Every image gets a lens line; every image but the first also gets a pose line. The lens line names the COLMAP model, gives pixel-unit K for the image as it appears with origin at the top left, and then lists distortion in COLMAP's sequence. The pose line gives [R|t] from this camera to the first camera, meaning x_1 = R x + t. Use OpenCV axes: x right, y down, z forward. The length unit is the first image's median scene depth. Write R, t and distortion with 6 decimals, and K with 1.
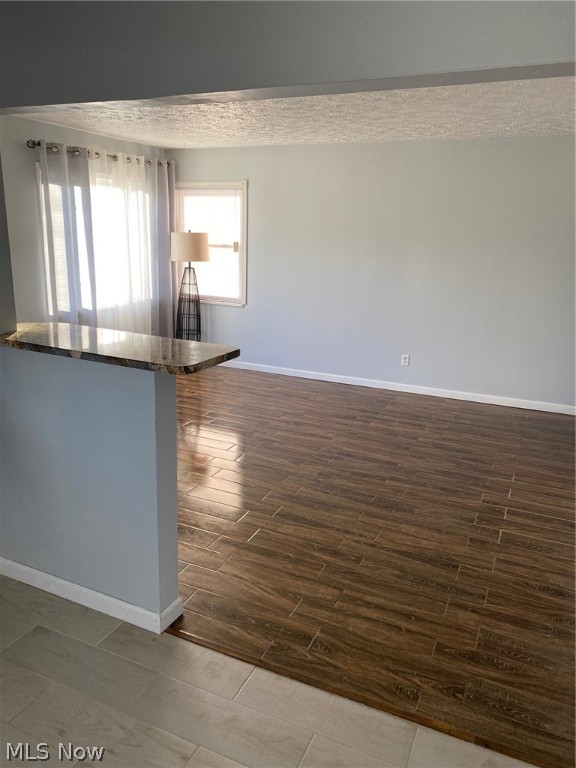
lens RADIAL K [[582.0, 0, 288.0], [0, 582.0, 384.0], [0, 0, 1]] dist [0.047399, -0.064277]
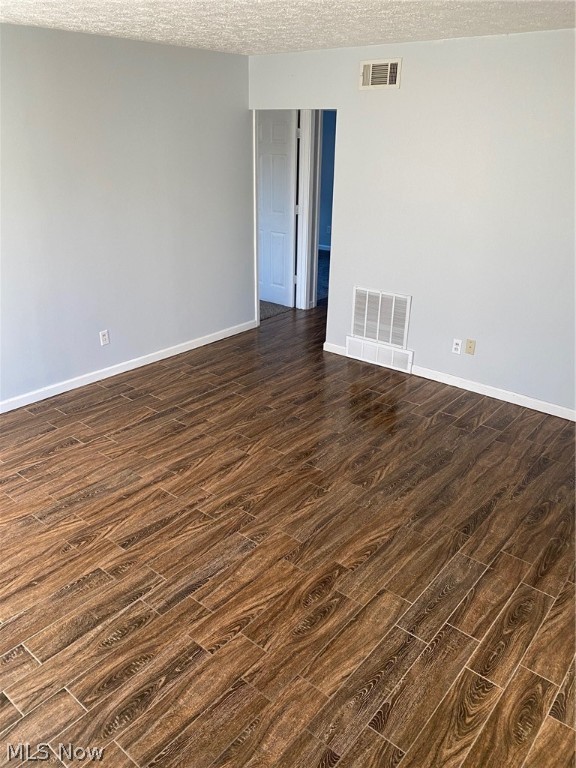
lens RADIAL K [[582.0, 0, 288.0], [0, 582.0, 384.0], [0, 0, 1]] dist [0.047399, -0.064277]
pose [[0.263408, -0.409306, 0.873547, -0.555679], [0.240553, 0.904791, 0.351409, -0.254229], [-0.934211, 0.117571, 0.336789, 0.671104]]
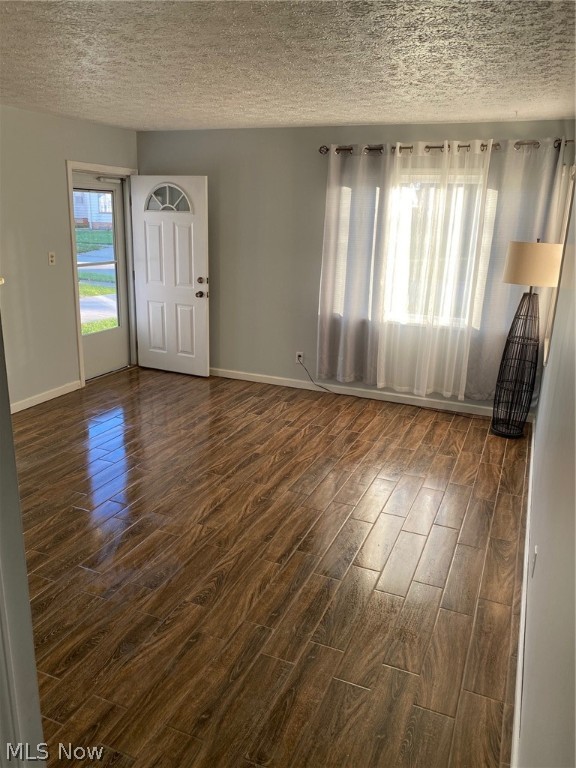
lens RADIAL K [[582.0, 0, 288.0], [0, 582.0, 384.0], [0, 0, 1]] dist [0.047399, -0.064277]
pose [[0.027267, 0.254916, -0.966579, 0.711817], [-0.288032, 0.927932, 0.236598, -0.258734], [0.957232, 0.271955, 0.098726, 0.981166]]
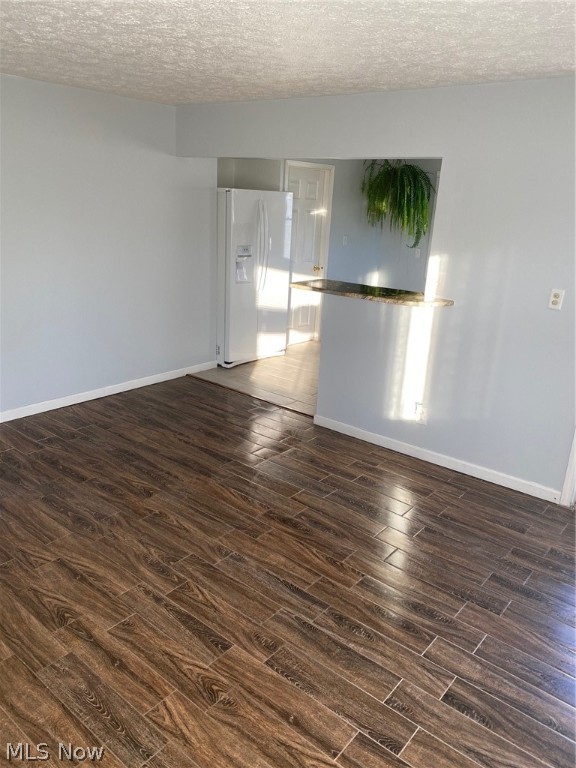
lens RADIAL K [[582.0, 0, 288.0], [0, 582.0, 384.0], [0, 0, 1]] dist [0.047399, -0.064277]
pose [[-0.963323, -0.147410, 0.224229, -0.268844], [-0.002059, 0.839638, 0.543142, -0.393211], [-0.268335, 0.522760, -0.809147, 1.329659]]
